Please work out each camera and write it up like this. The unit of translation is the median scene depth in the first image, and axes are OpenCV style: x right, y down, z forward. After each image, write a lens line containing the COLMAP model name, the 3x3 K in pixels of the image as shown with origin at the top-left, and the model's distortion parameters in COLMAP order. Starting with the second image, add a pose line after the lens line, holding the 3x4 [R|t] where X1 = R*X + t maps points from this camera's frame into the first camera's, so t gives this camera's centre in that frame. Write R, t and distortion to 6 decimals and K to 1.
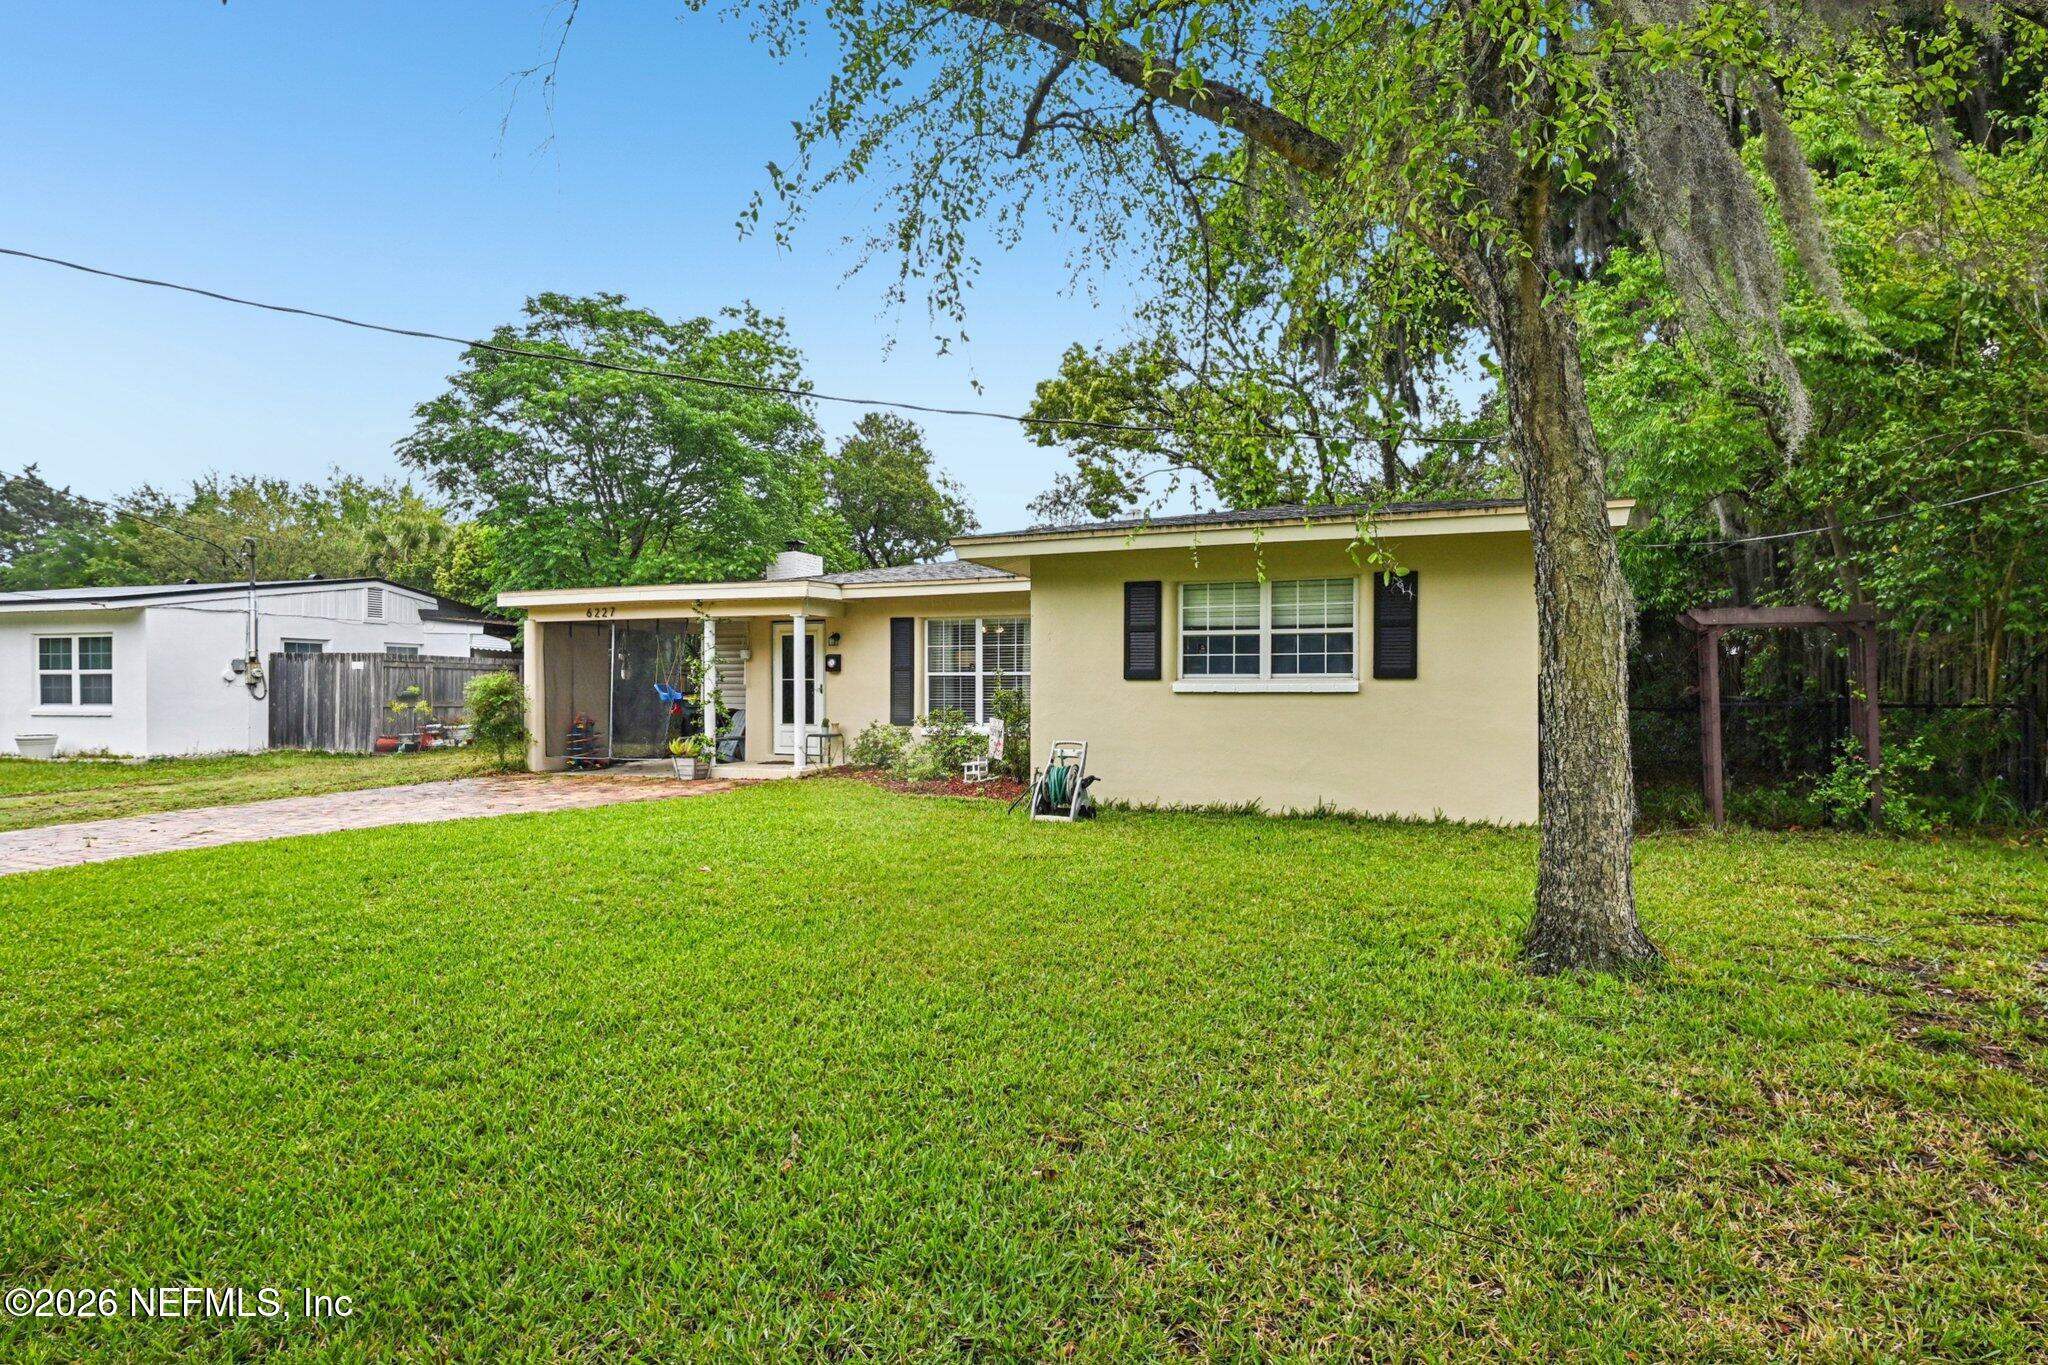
lens RADIAL K [[1068.0, 0, 1021.1], [0, 1068.0, 673.9], [0, 0, 1]] dist [0.000091, -0.000008]
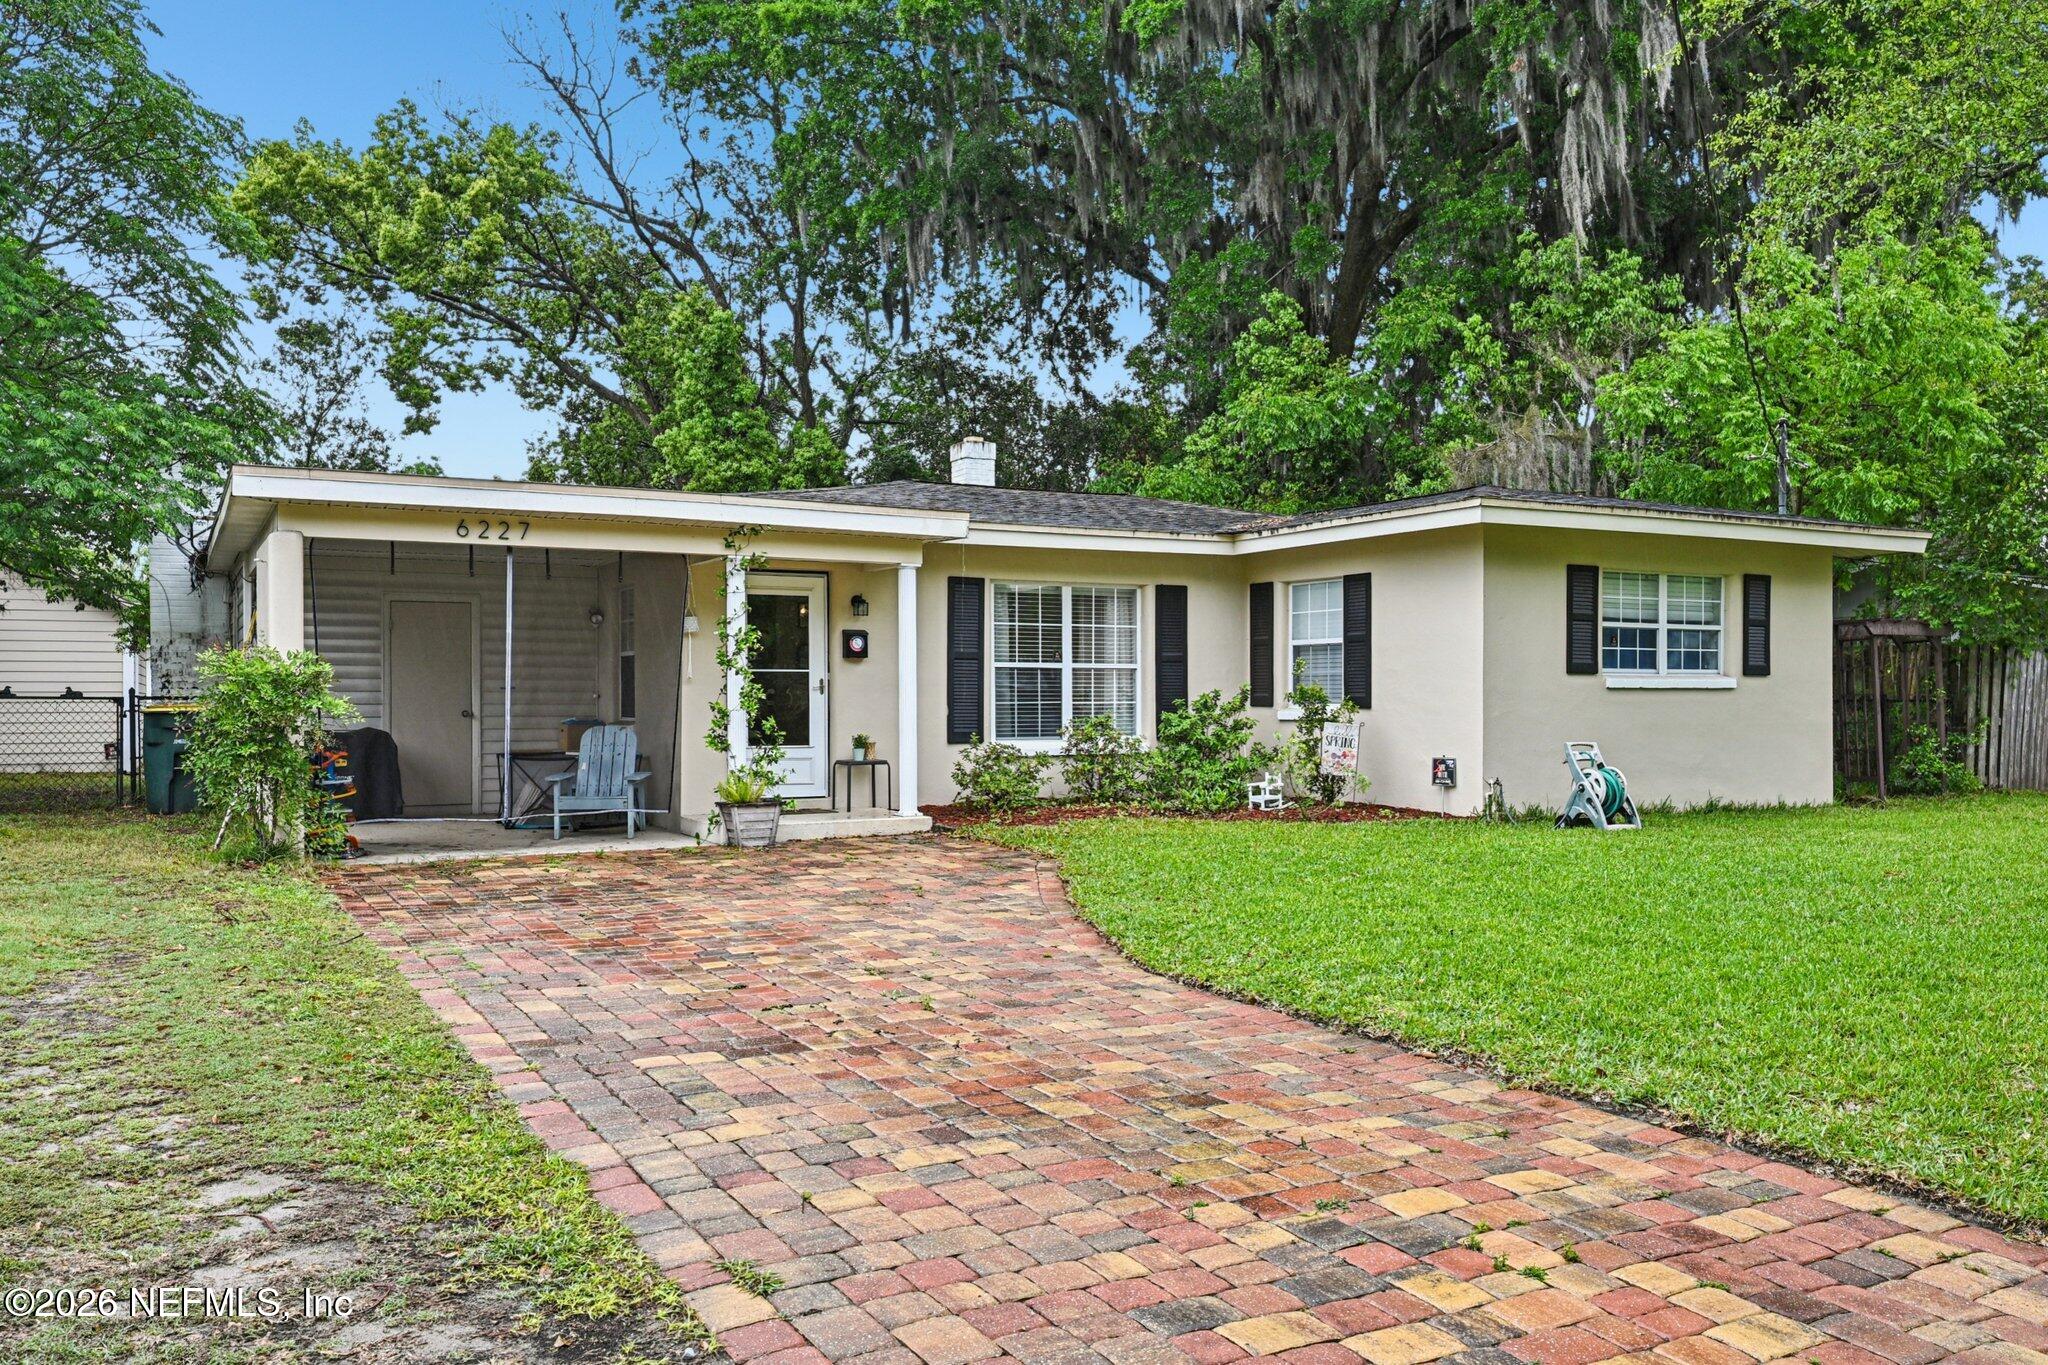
lens RADIAL K [[1570.5, 0, 1010.7], [0, 1570.5, 696.1], [0, 0, 1]] dist [-0.006199, 0.002383]
pose [[0.640710, 0.002752, 0.767778, -1.224233], [-0.008759, 0.999955, 0.003726, 0.023759], [-0.767733, -0.009112, 0.640706, 0.522669]]
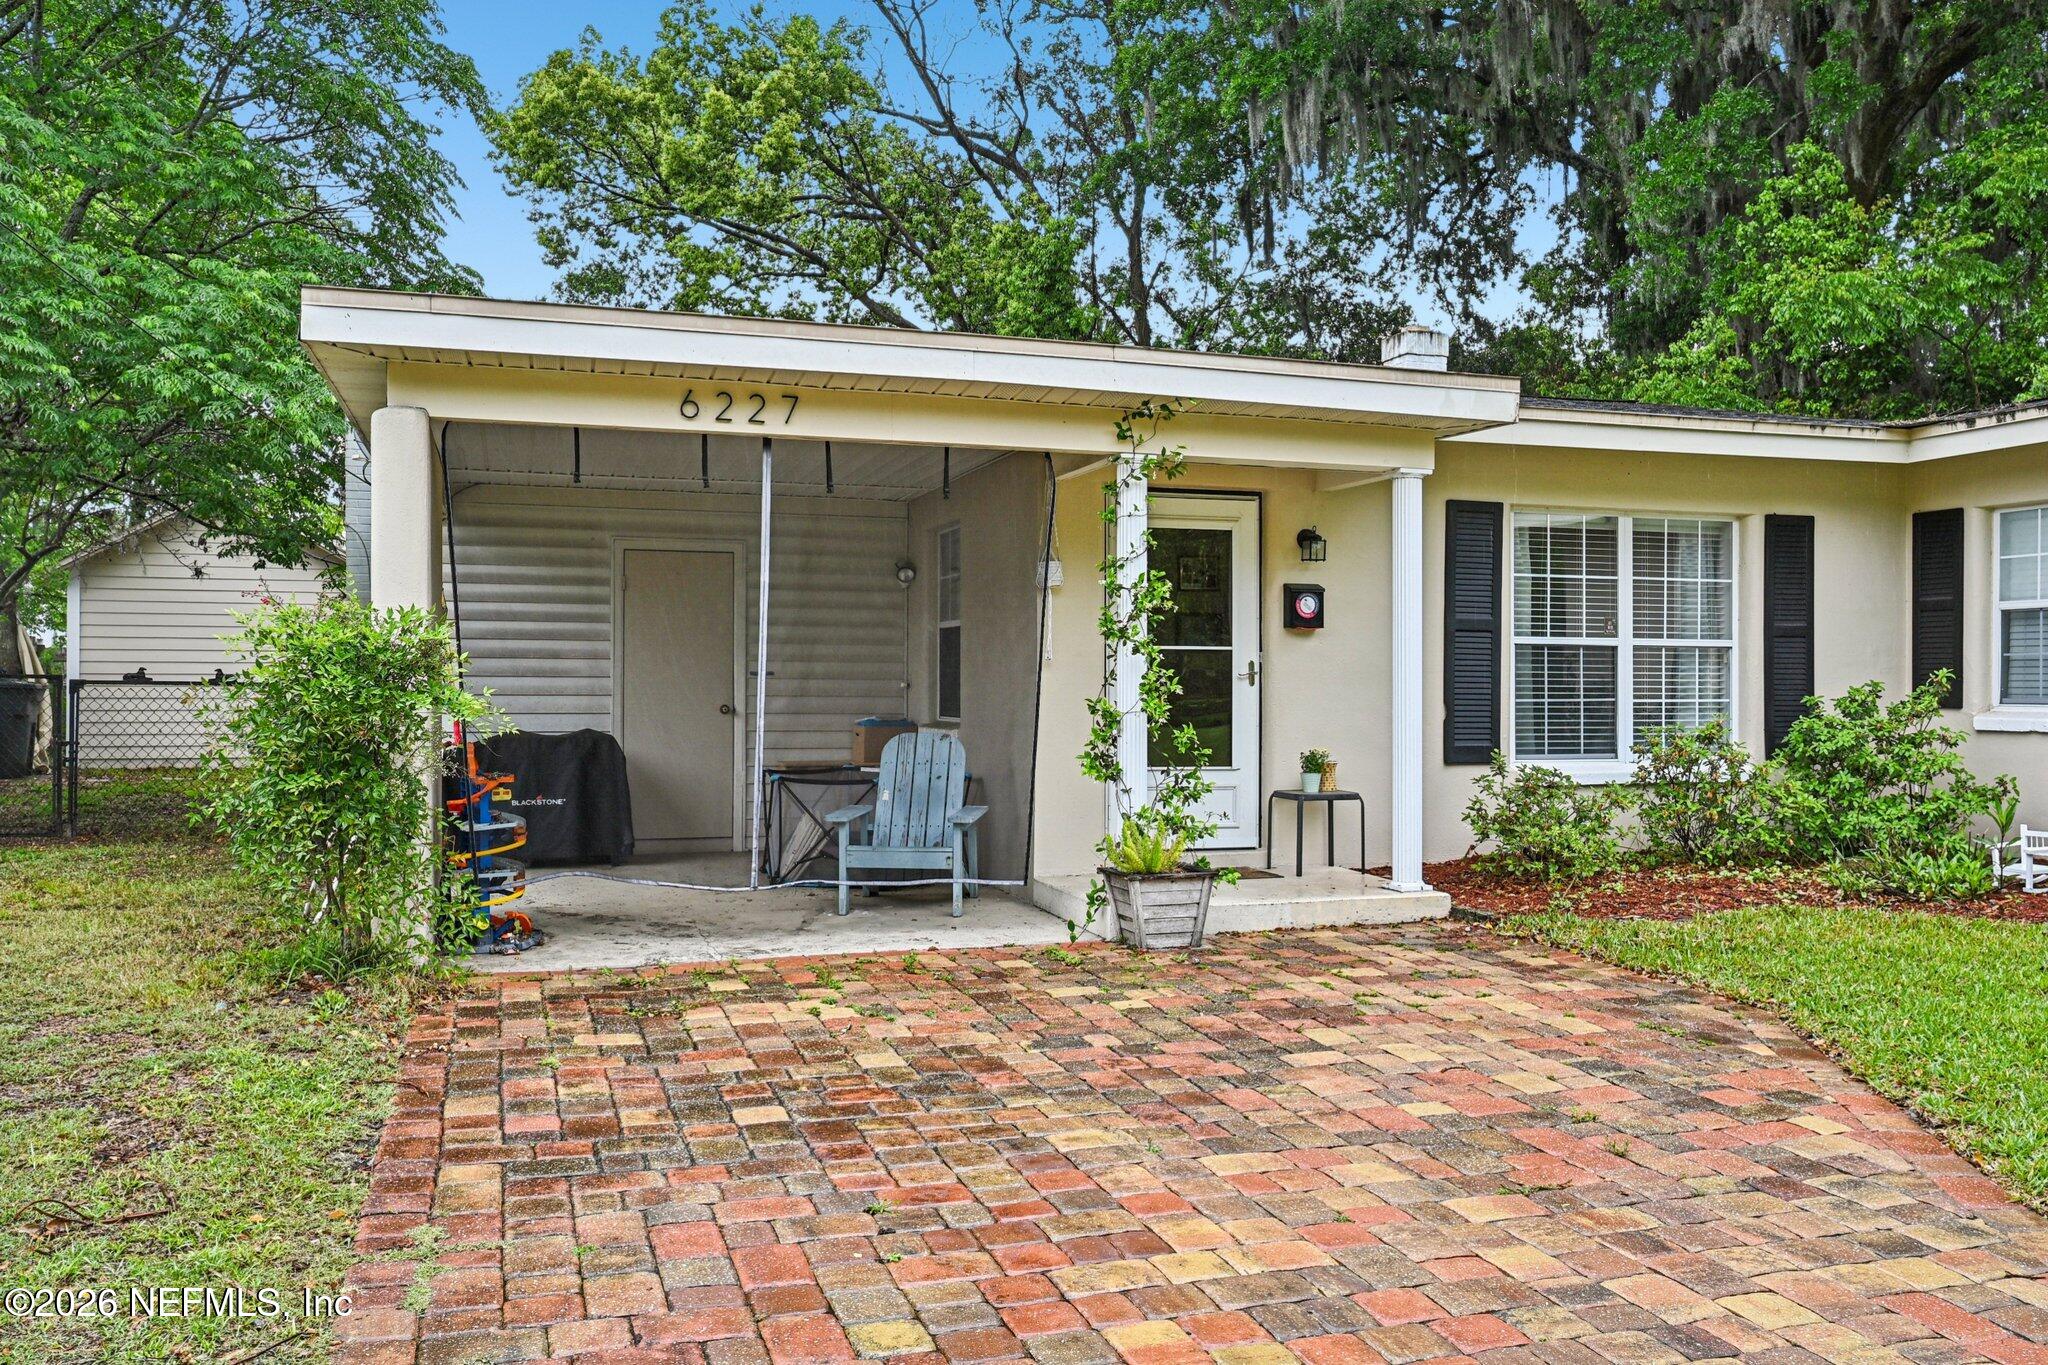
lens RADIAL K [[1570.5, 0, 1017.7], [0, 1570.5, 674.8], [0, 0, 1]] dist [-0.006199, 0.002383]
pose [[0.771218, 0.009419, 0.636501, -0.932330], [-0.013892, 0.999901, 0.002037, 0.022882], [-0.636419, -0.010413, 0.771273, 0.936132]]
